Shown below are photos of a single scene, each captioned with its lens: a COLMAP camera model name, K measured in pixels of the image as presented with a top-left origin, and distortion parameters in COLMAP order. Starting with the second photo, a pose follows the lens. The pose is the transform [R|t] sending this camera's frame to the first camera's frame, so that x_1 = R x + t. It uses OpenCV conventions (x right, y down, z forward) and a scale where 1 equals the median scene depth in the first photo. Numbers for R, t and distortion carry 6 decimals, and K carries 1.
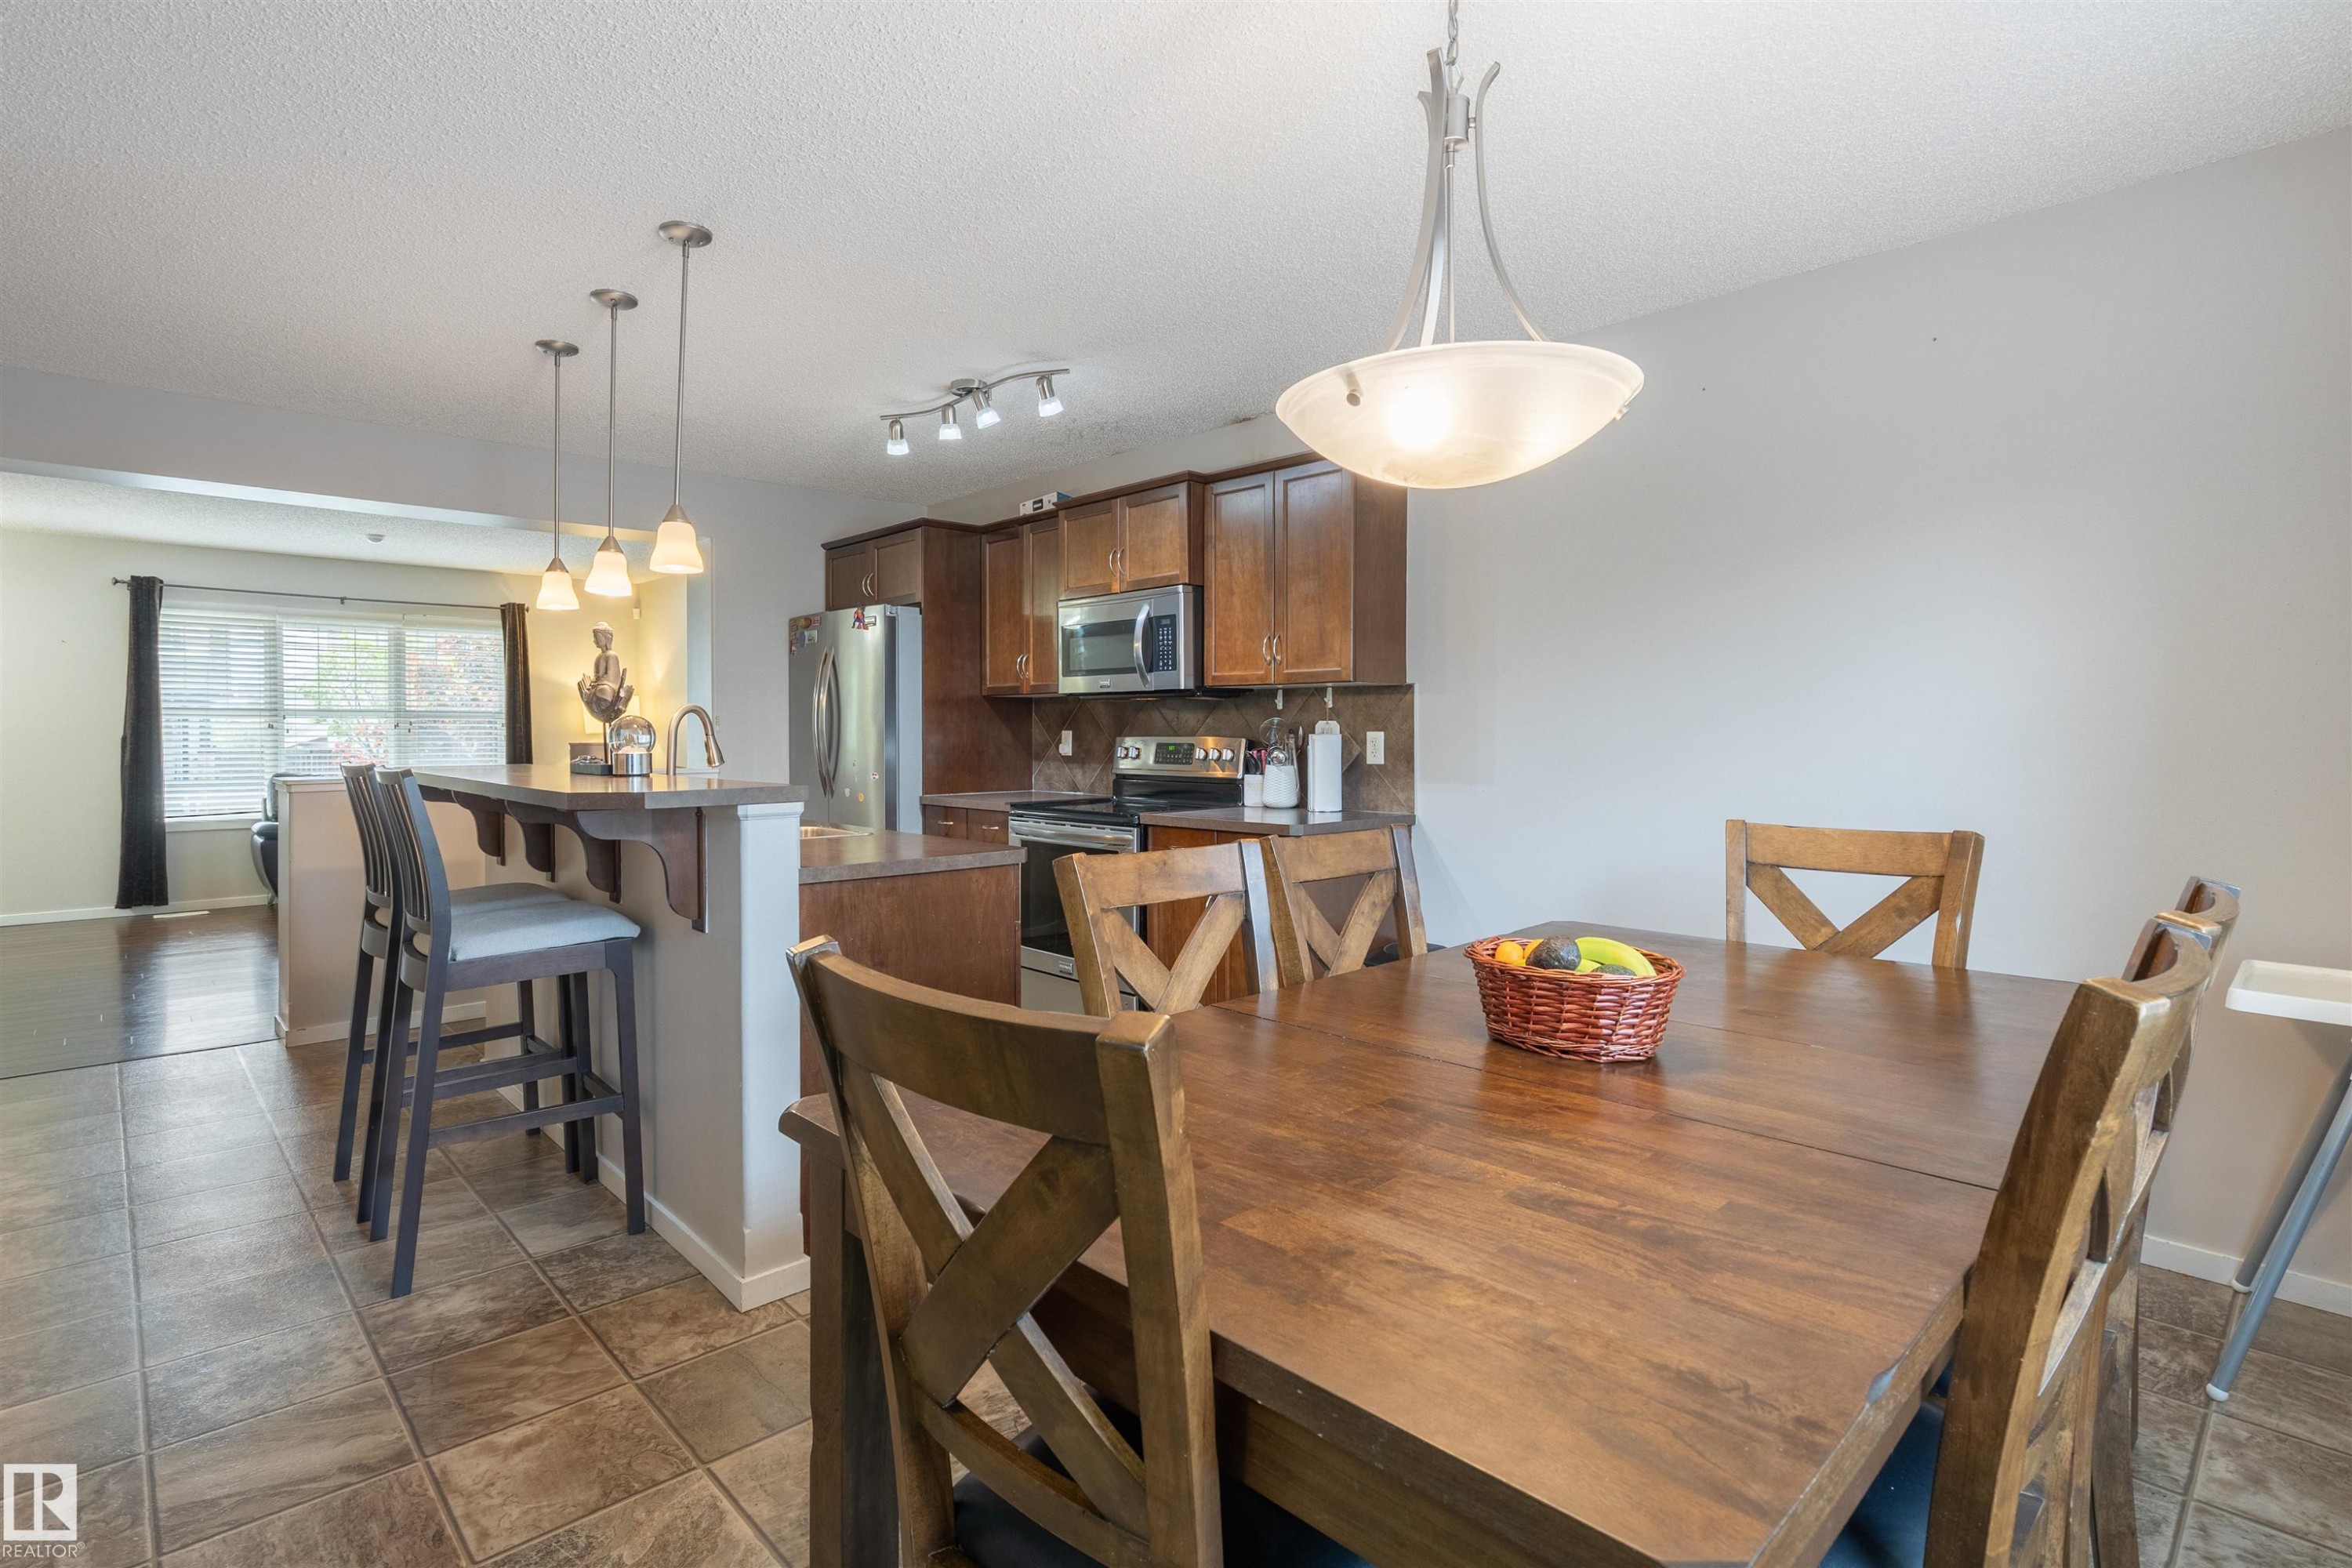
lens RADIAL K [[1124.0, 0, 1111.7], [0, 1124.0, 748.6], [0, 0, 1]] dist [0.005464, -0.000551]
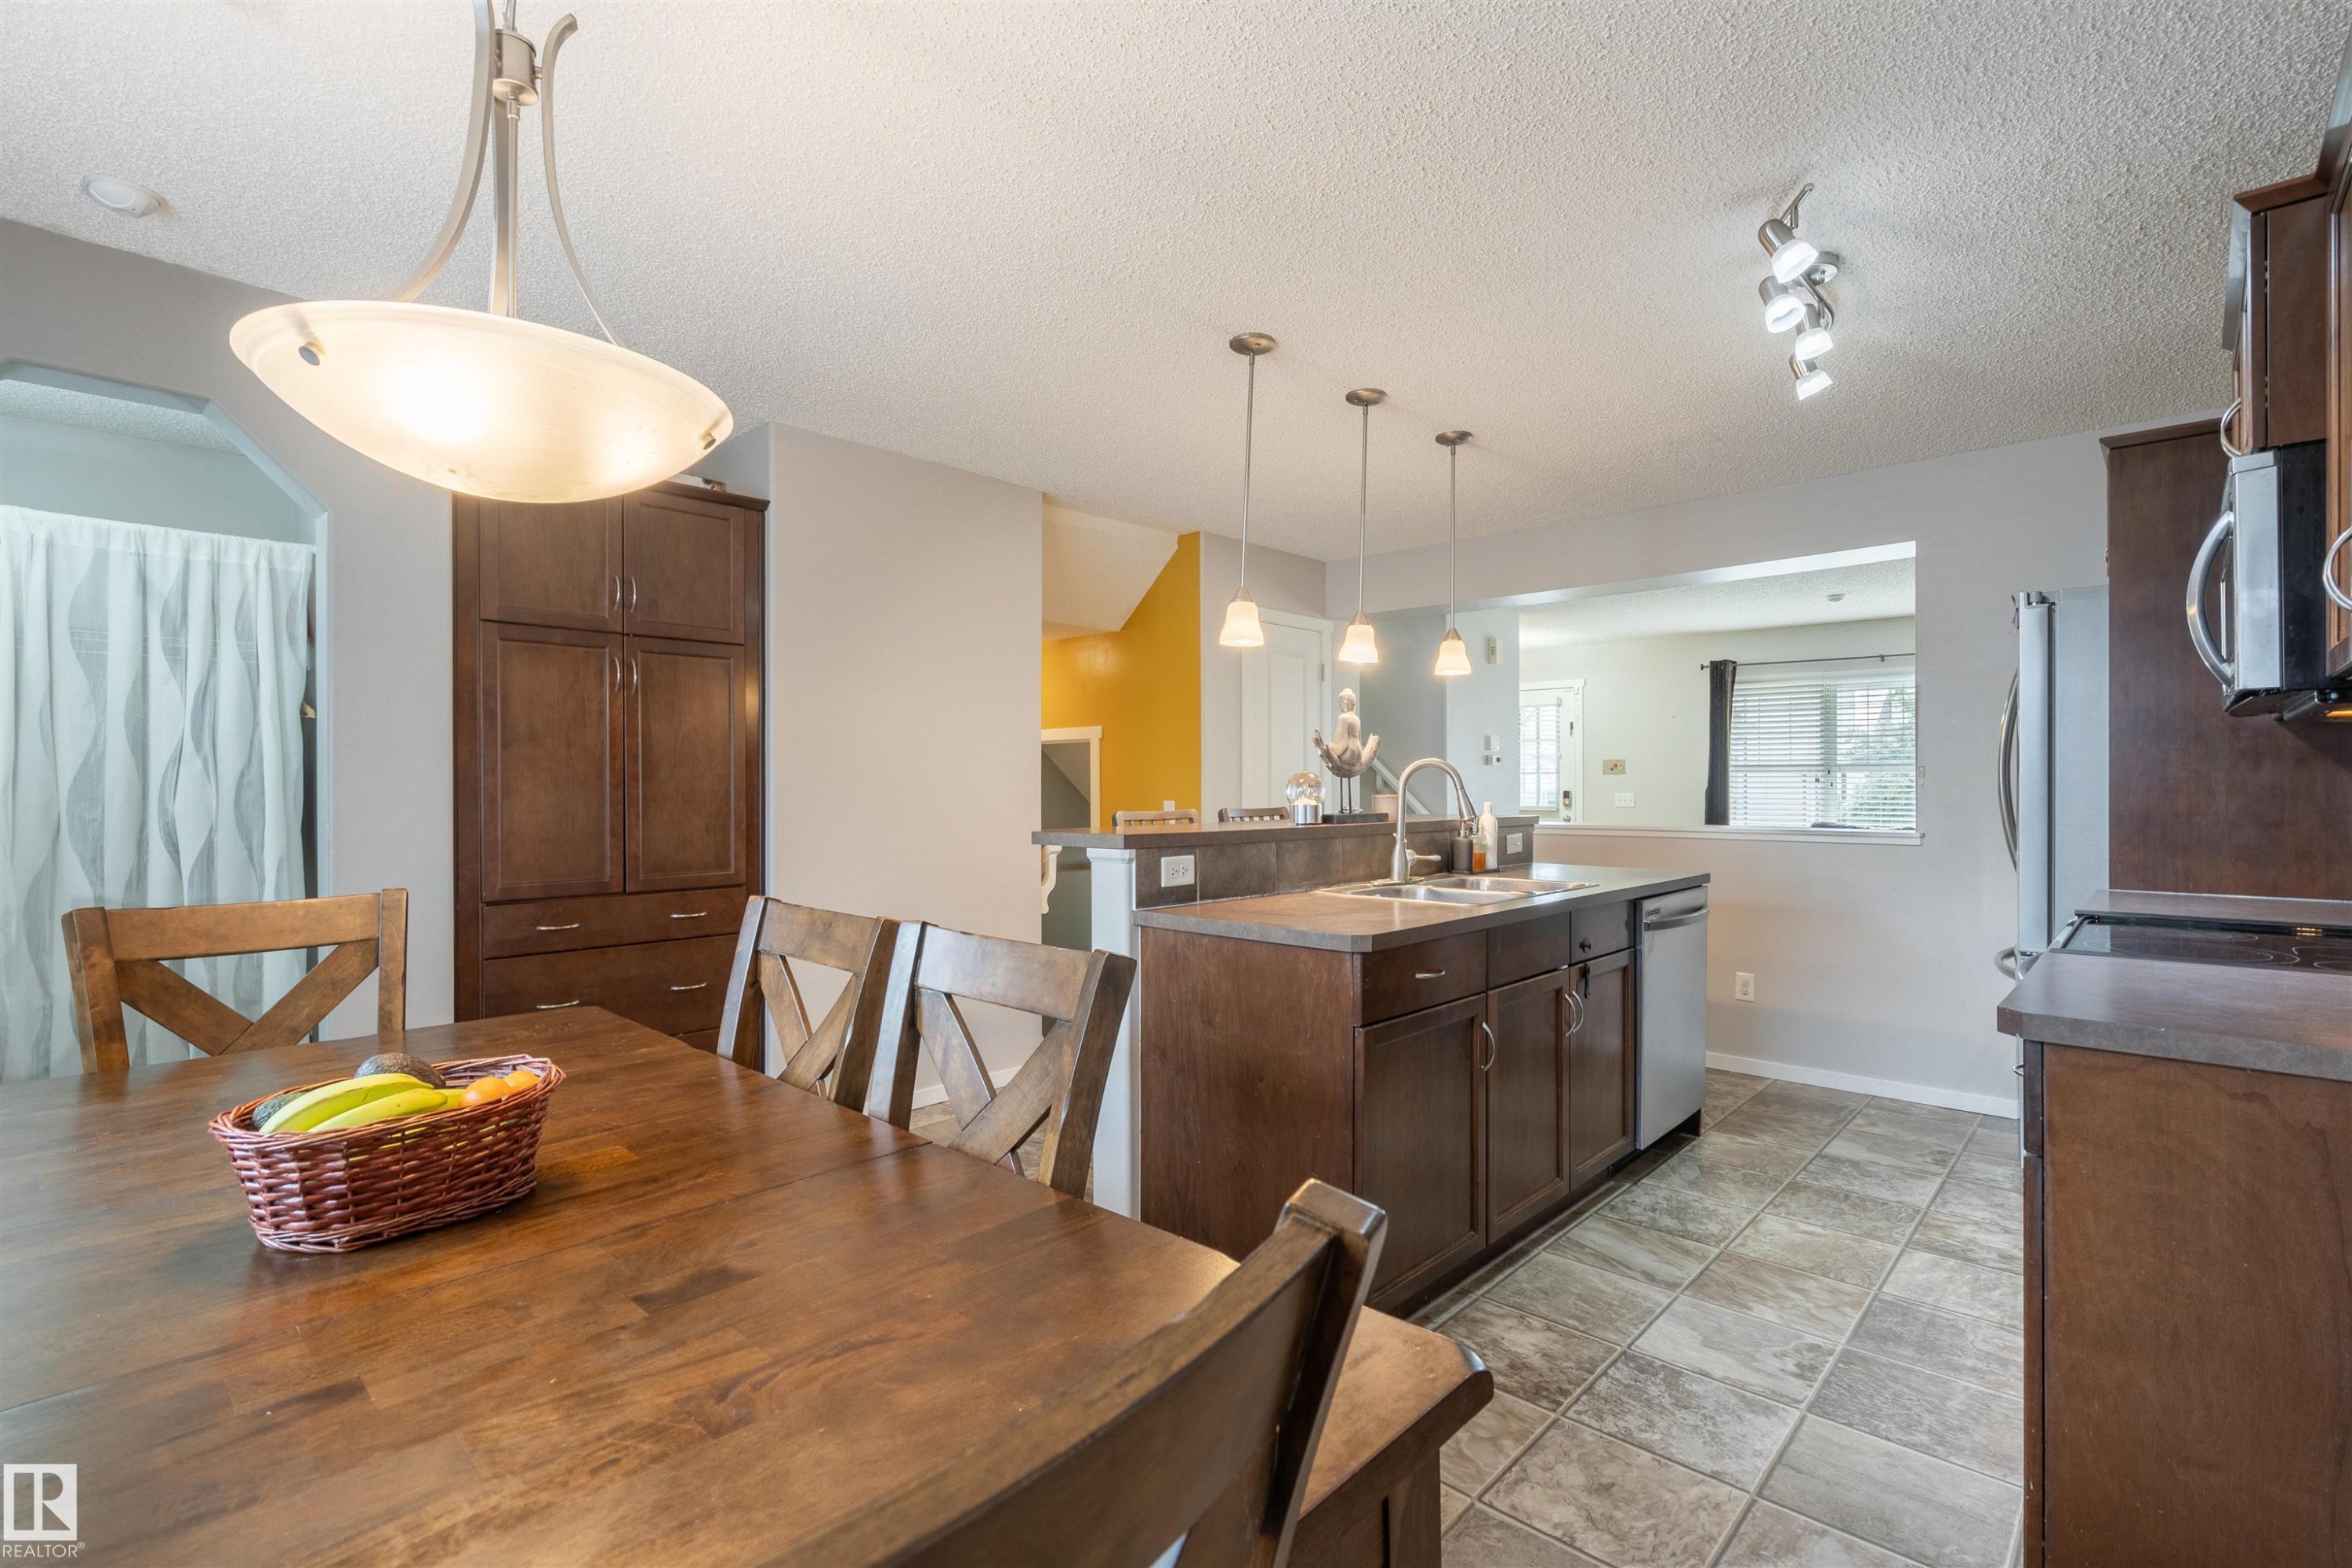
lens RADIAL K [[1079.8, 0, 1189.1], [0, 1079.8, 785.3], [0, 0, 1]] dist [-0.002534, 0.000972]
pose [[0.093810, 0.000907, -0.995590, 0.427436], [-0.015983, 0.999872, -0.000595, -0.008449], [0.995462, 0.015968, 0.093813, 0.526098]]
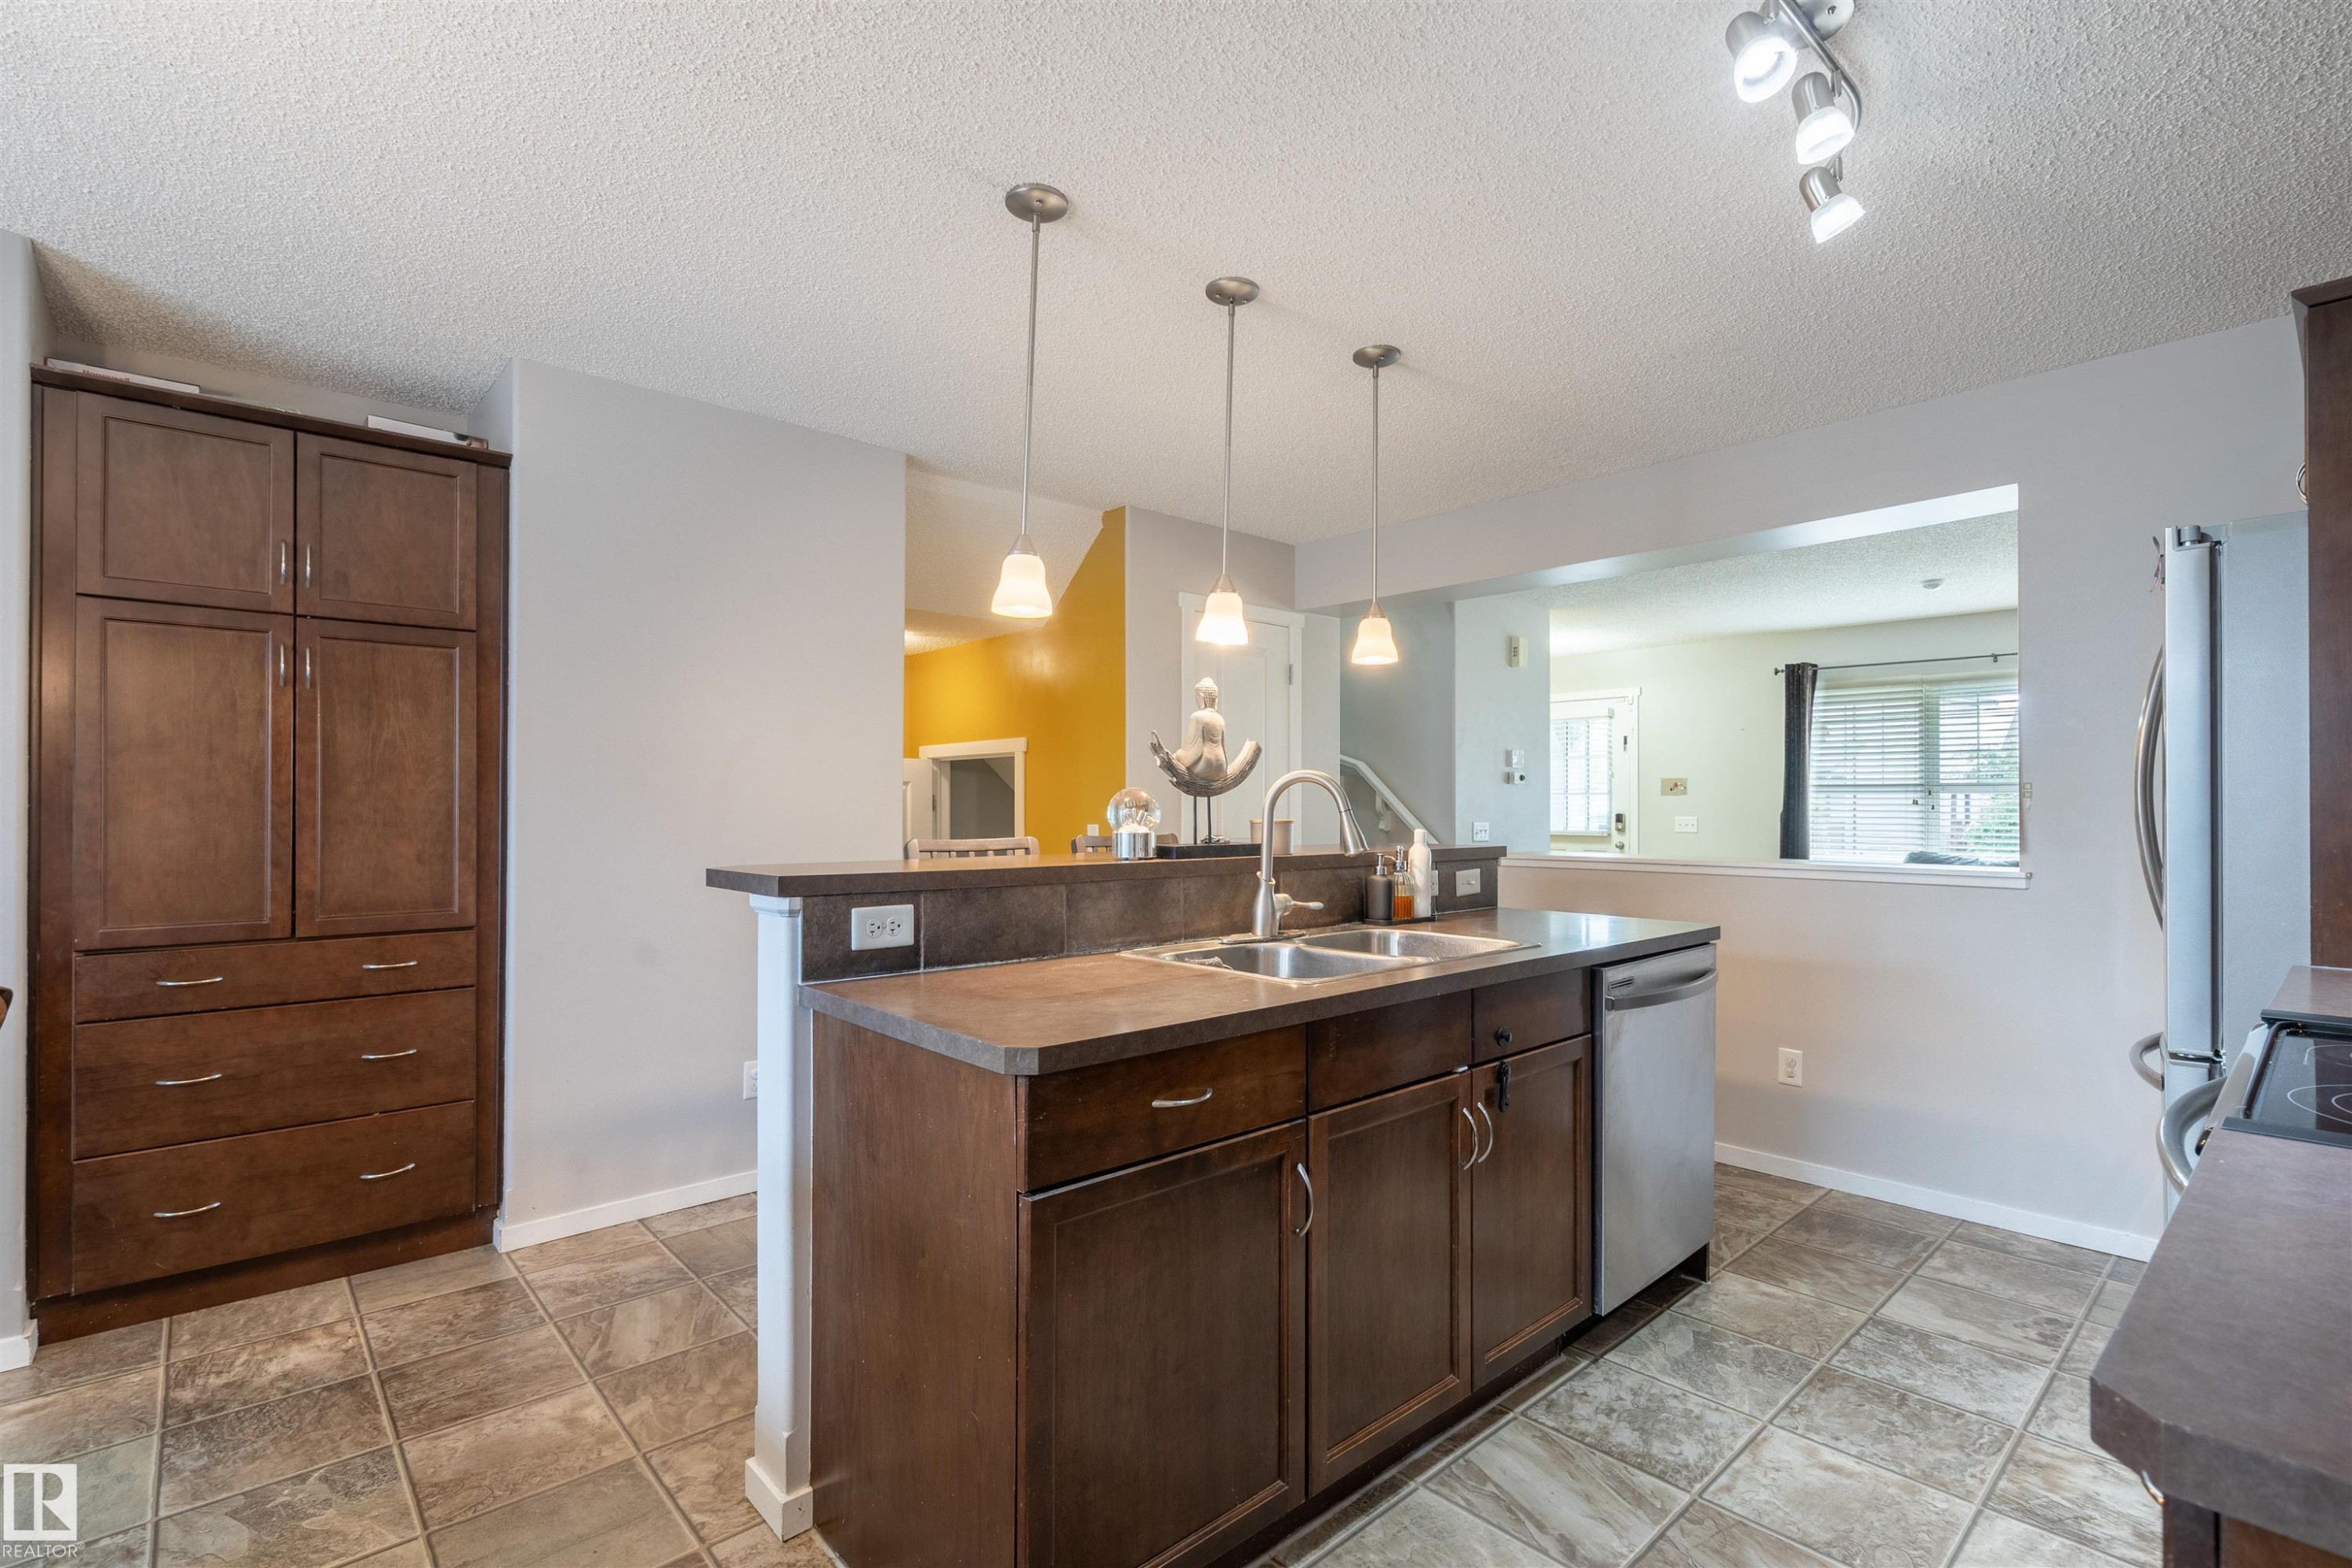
lens RADIAL K [[1079.8, 0, 1182.4], [0, 1079.8, 797.2], [0, 0, 1]] dist [-0.002534, 0.000972]
pose [[0.007781, -0.007595, -0.999941, 0.254222], [-0.018797, 0.999793, -0.007740, -0.010877], [0.999793, 0.018856, 0.007637, 0.689918]]
